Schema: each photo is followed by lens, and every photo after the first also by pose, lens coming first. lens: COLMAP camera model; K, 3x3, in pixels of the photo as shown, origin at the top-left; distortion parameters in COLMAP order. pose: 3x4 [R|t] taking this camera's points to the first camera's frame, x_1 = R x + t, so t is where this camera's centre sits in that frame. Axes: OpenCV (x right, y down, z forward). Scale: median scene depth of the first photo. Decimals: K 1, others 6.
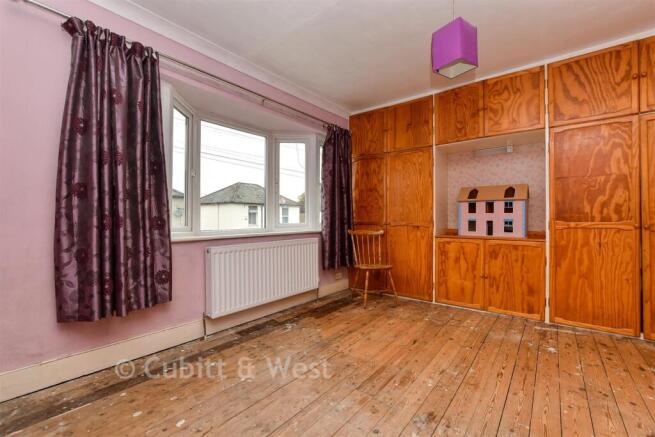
lens RADIAL K [[287.2, 0, 325.8], [0, 287.2, 219.3], [0, 0, 1]] dist [-0.028023, 0.008312]
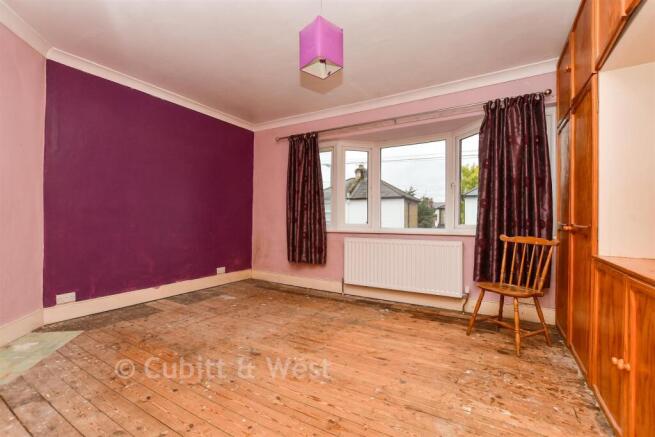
lens RADIAL K [[287.2, 0, 325.8], [0, 287.2, 219.3], [0, 0, 1]] dist [-0.028023, 0.008312]
pose [[0.129102, -0.000130, -0.991631, 1.038669], [0.000328, 1.000000, -0.000089, 0.004670], [0.991631, -0.000314, 0.129102, 0.649586]]
